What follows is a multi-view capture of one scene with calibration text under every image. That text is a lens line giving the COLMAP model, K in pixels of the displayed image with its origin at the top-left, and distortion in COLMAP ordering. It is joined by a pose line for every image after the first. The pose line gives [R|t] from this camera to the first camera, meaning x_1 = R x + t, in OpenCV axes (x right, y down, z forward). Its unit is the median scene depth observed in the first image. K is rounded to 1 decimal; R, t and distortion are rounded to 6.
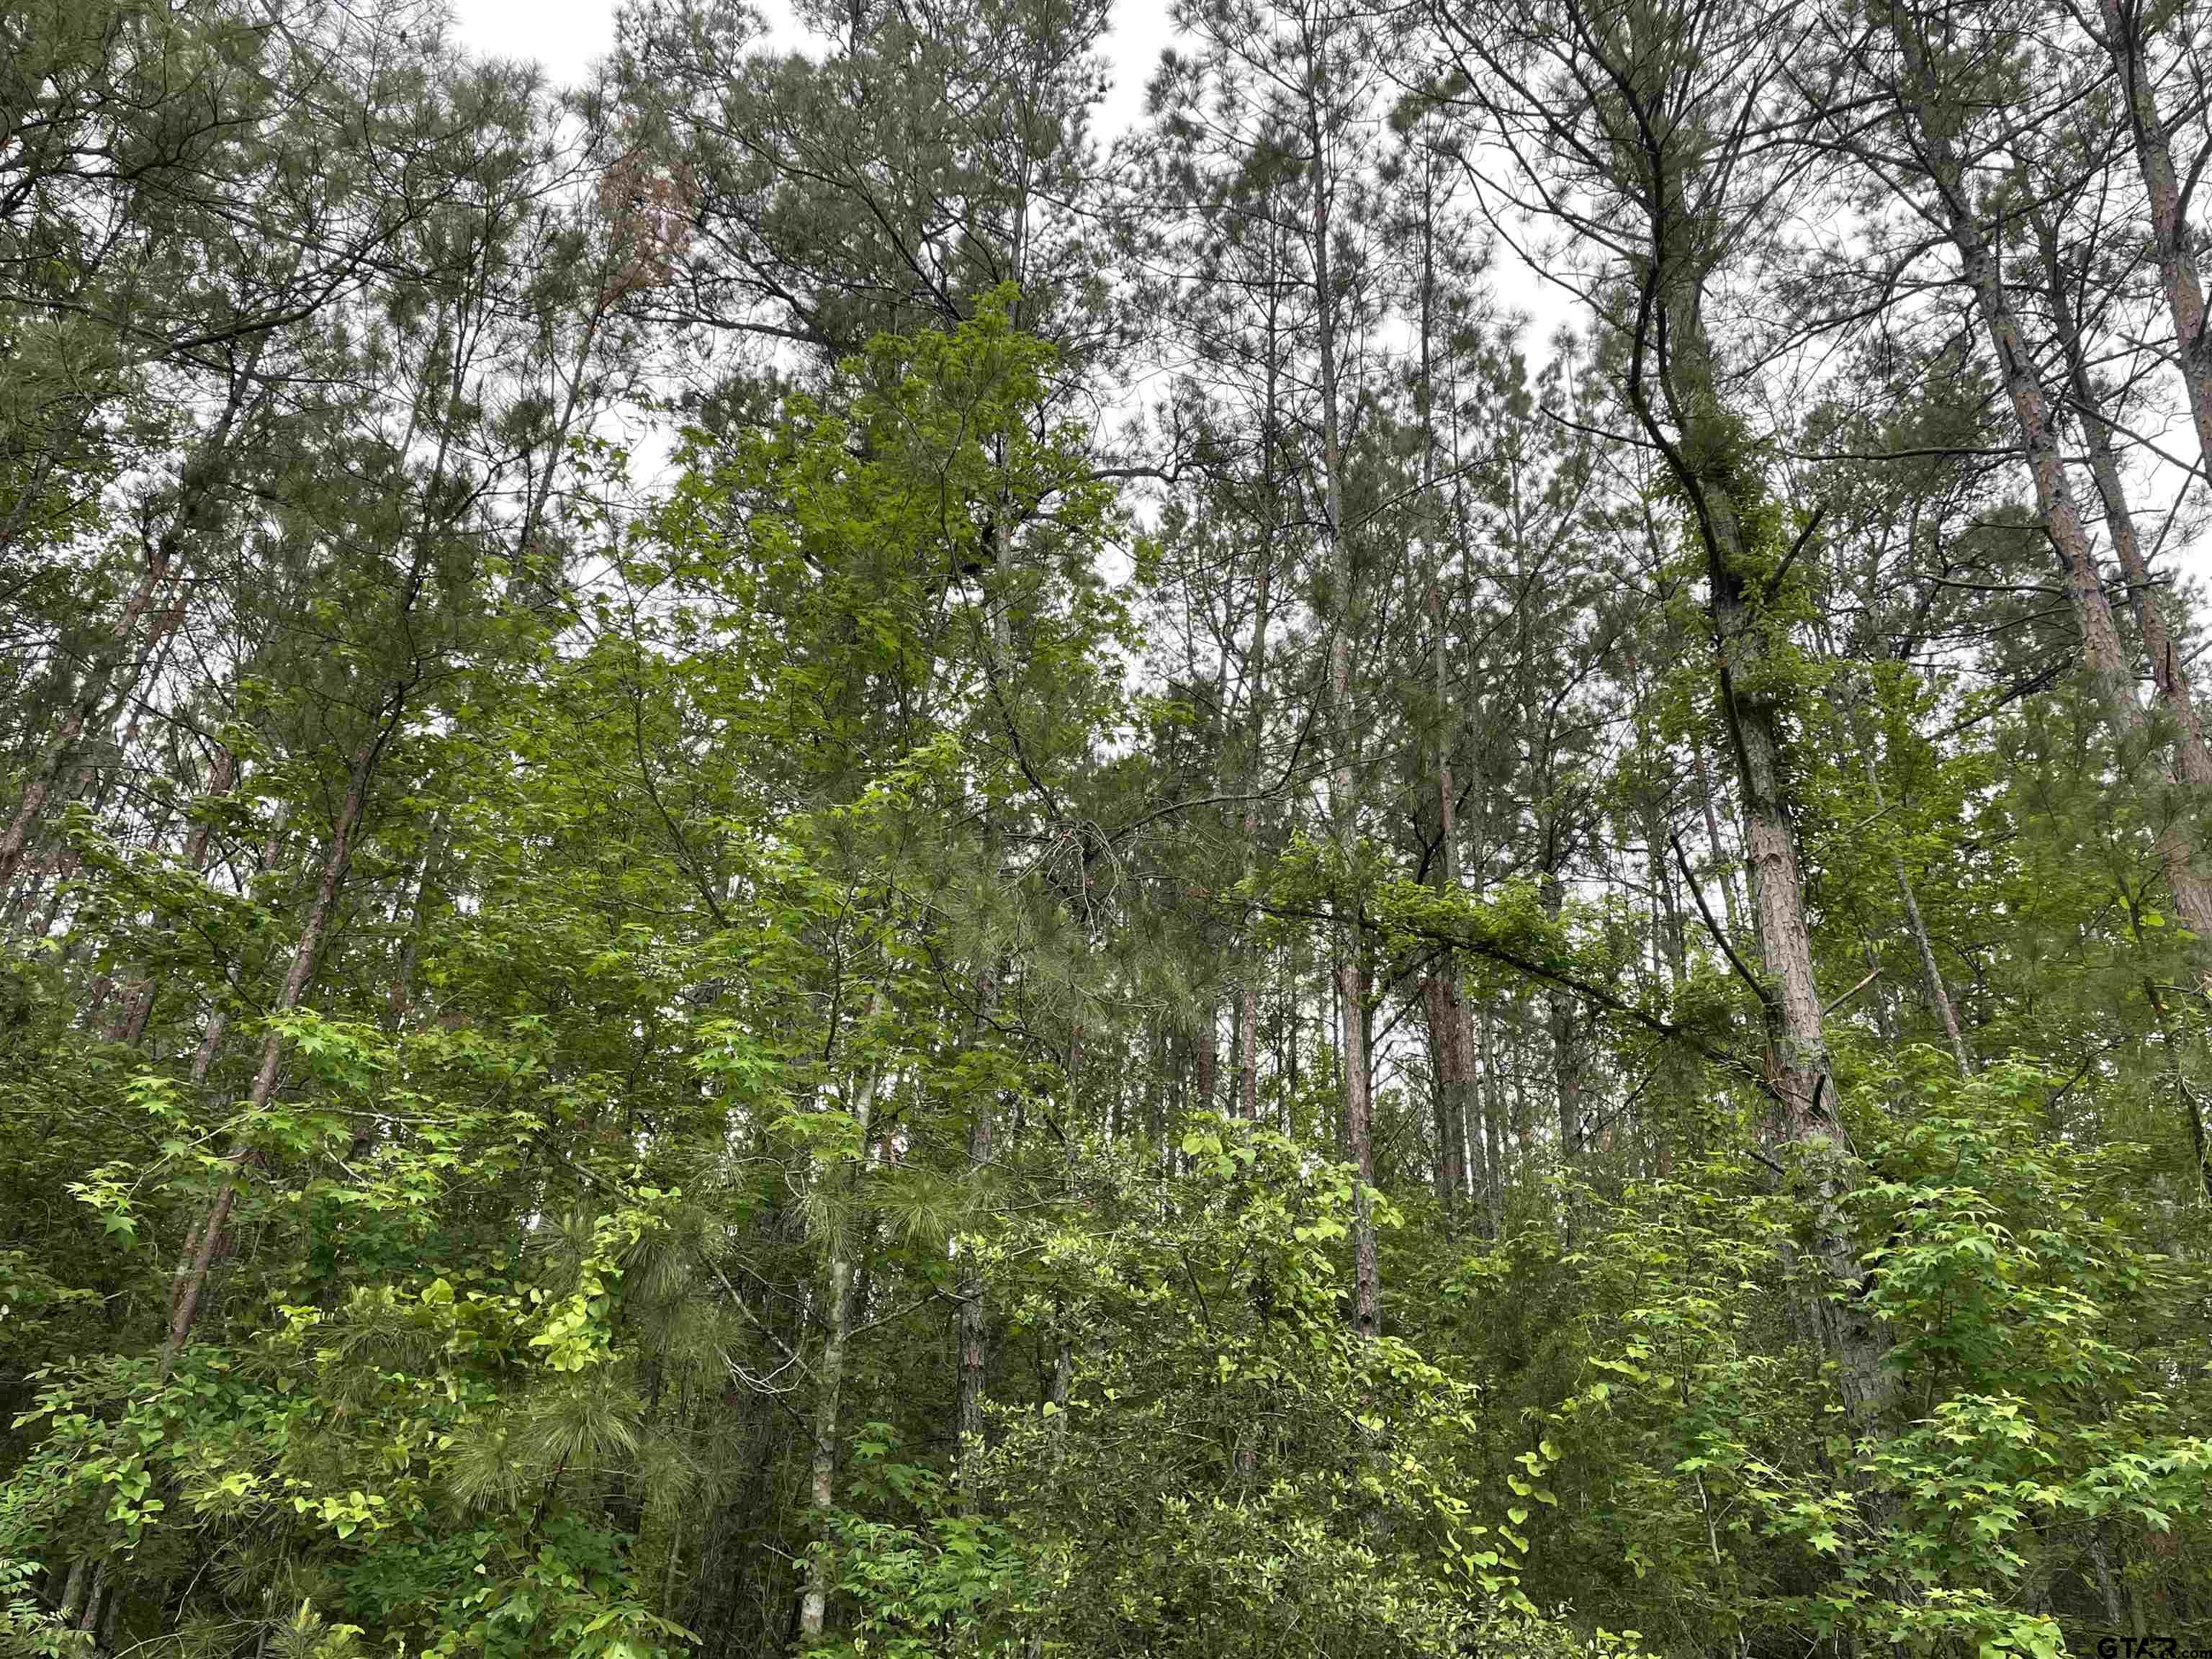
lens RADIAL K [[1712.8, 0, 1088.2], [0, 1712.8, 833.0], [0, 0, 1]] dist [0.099123, -0.126315]
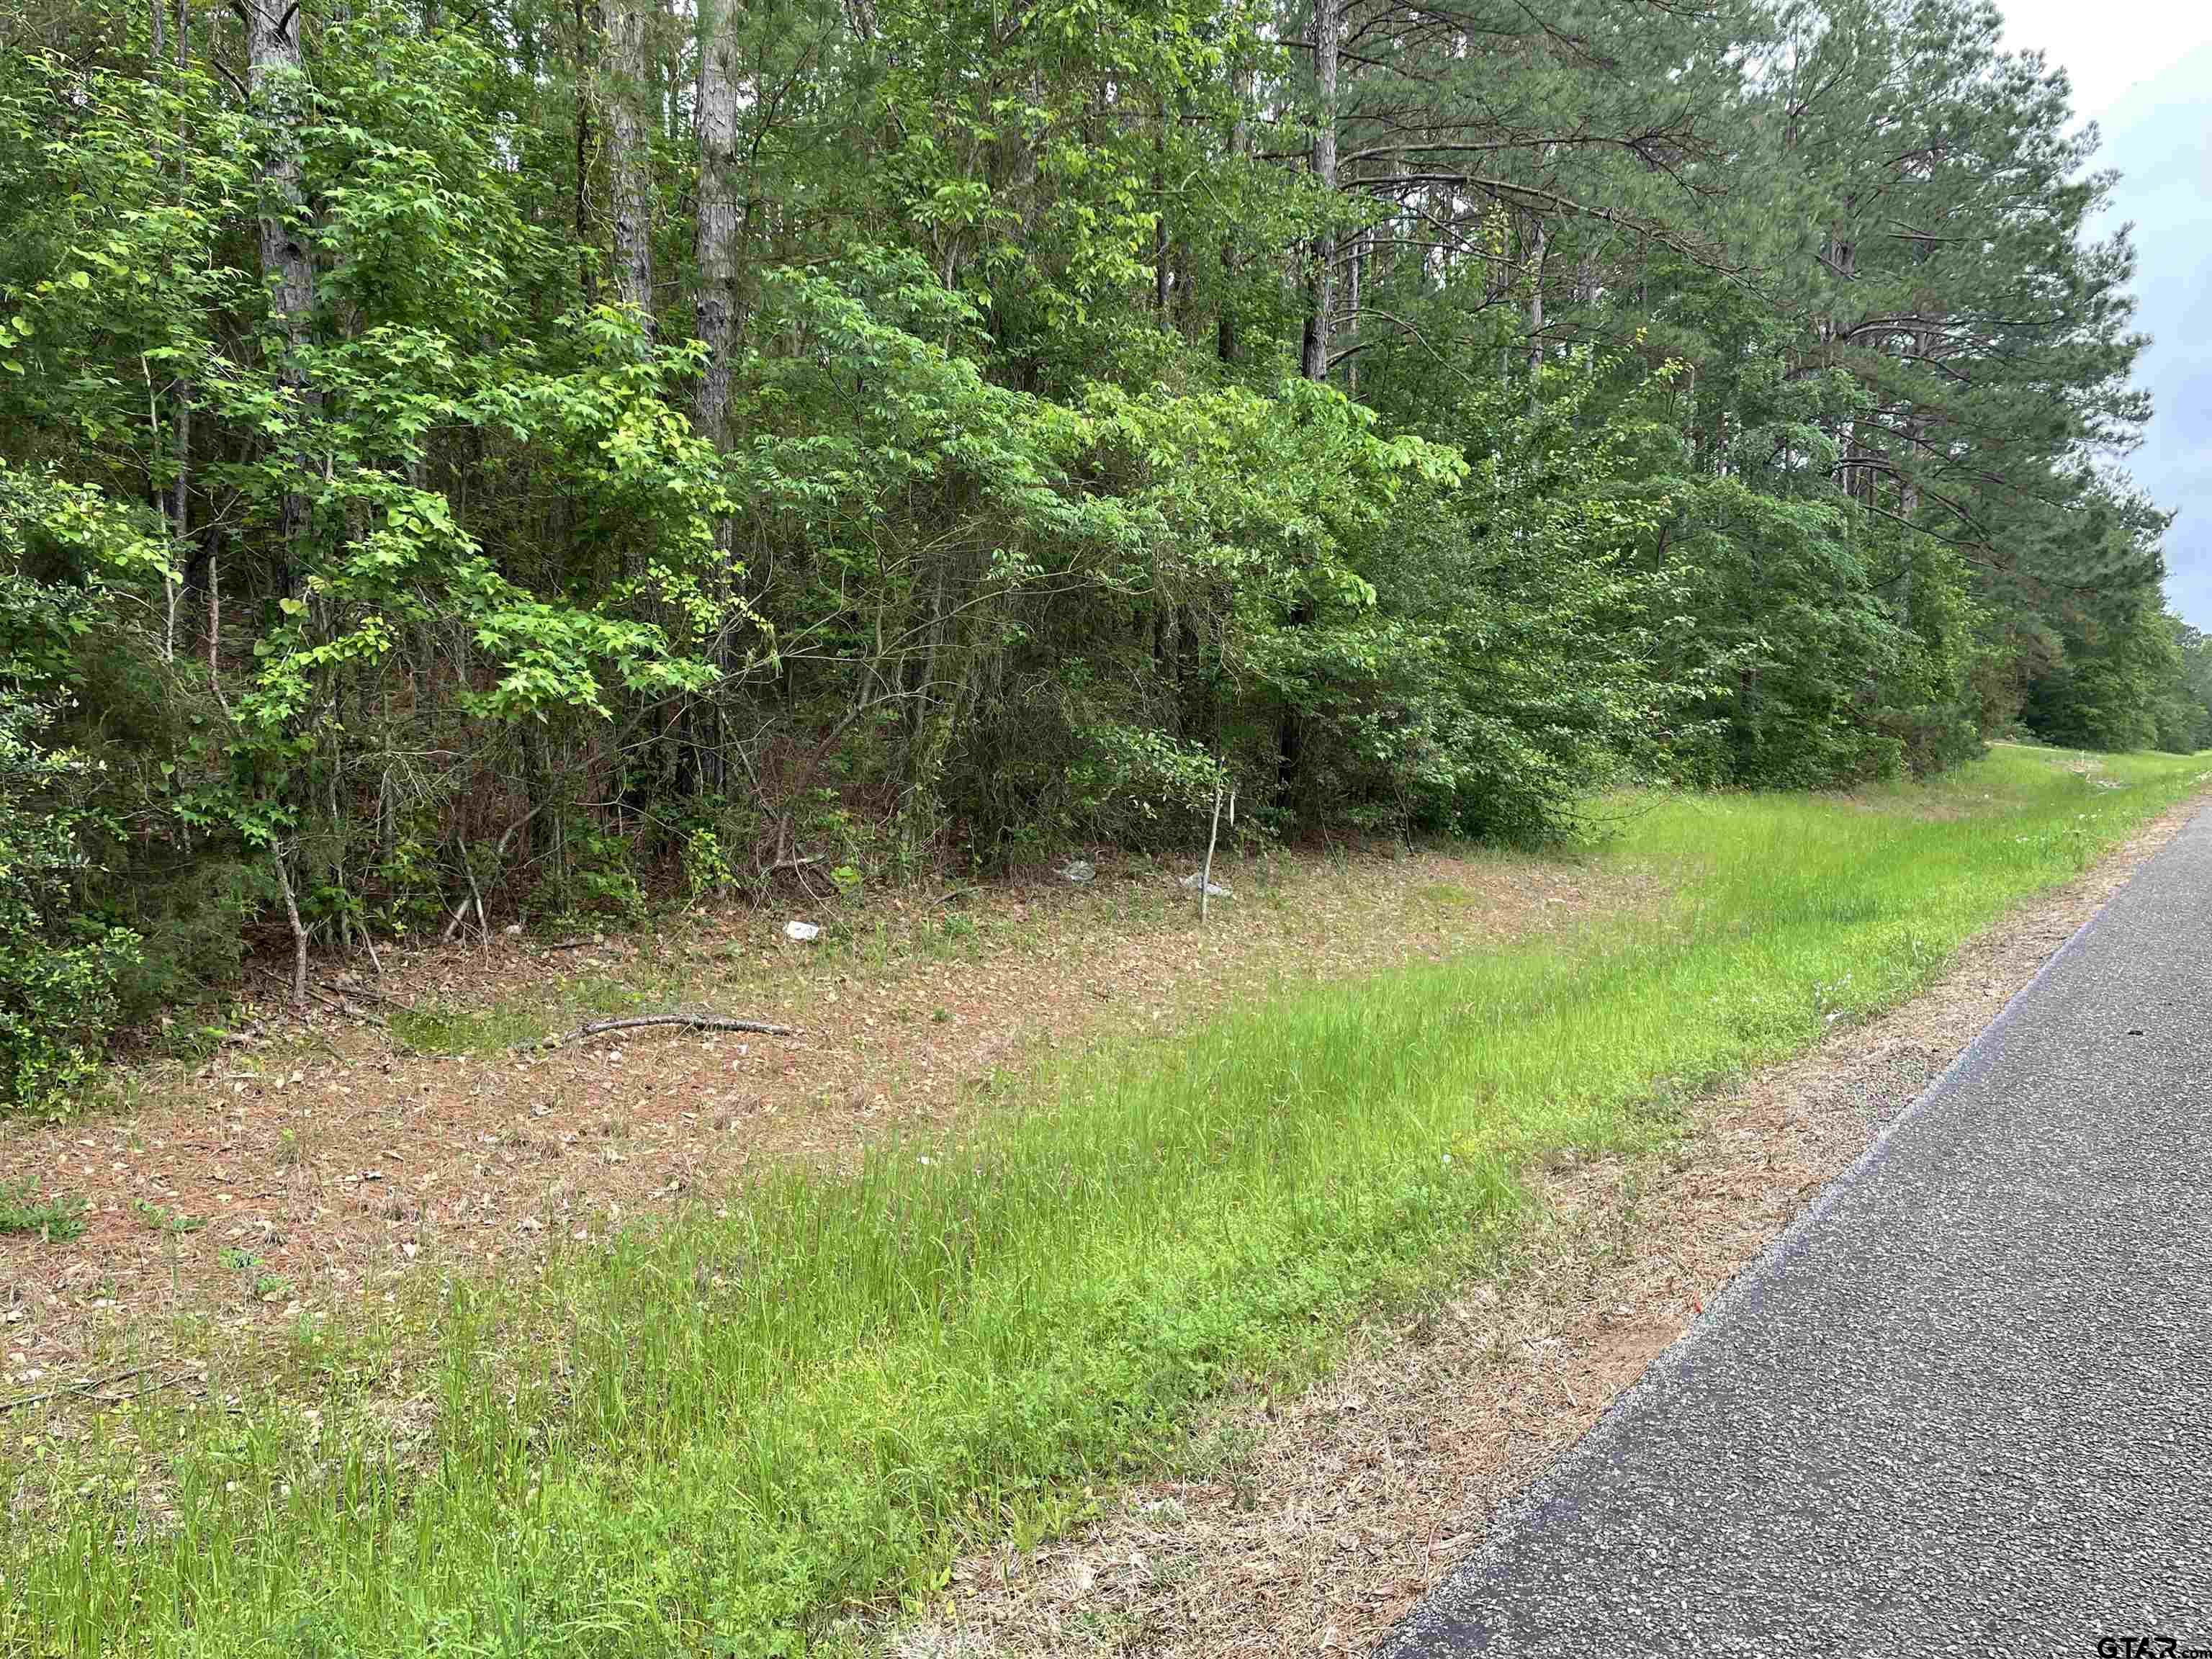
lens RADIAL K [[1712.8, 0, 1087.7], [0, 1712.8, 840.0], [0, 0, 1]] dist [0.099123, -0.126315]
pose [[0.617124, -0.108075, 0.779408, -0.186201], [-0.374628, 0.830701, 0.411812, -0.063086], [-0.691962, -0.546127, 0.472158, -0.119125]]
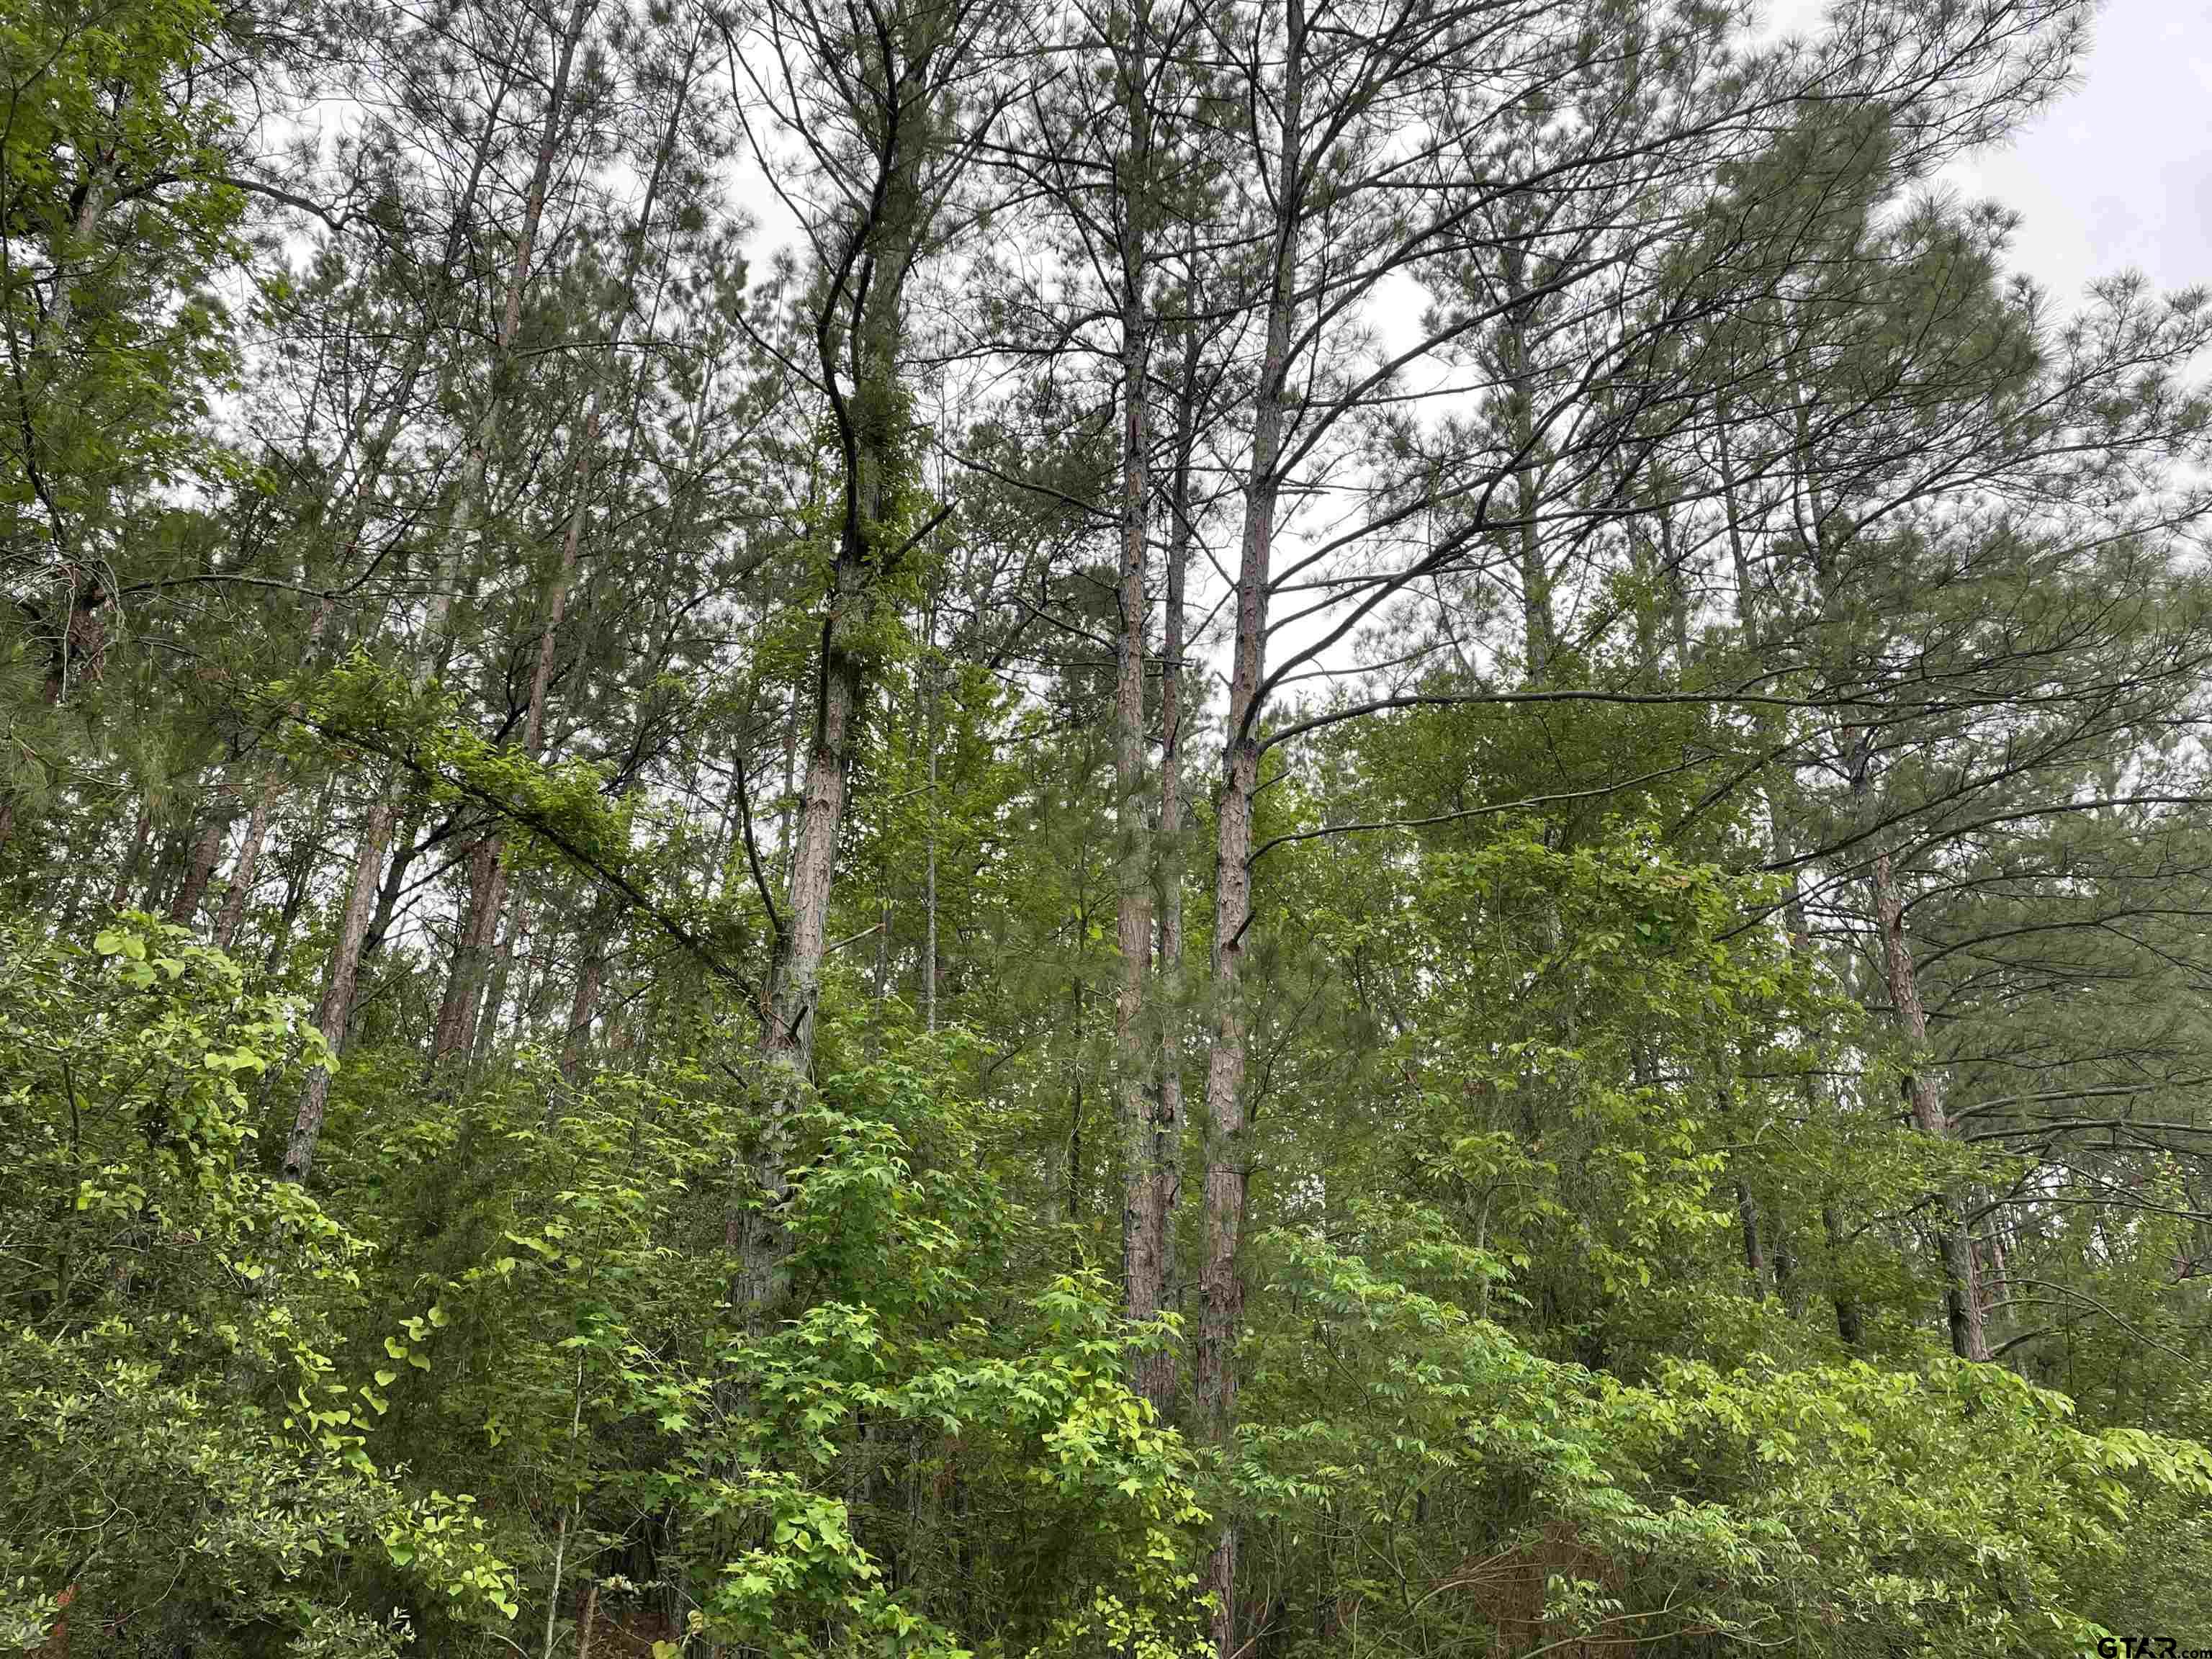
lens RADIAL K [[1712.8, 0, 1094.7], [0, 1712.8, 841.3], [0, 0, 1]] dist [0.099123, -0.126315]
pose [[0.834808, 0.242123, 0.494441, 0.020902], [-0.272706, 0.962038, -0.010667, 0.002845], [-0.478254, -0.125932, 0.869146, -0.005910]]
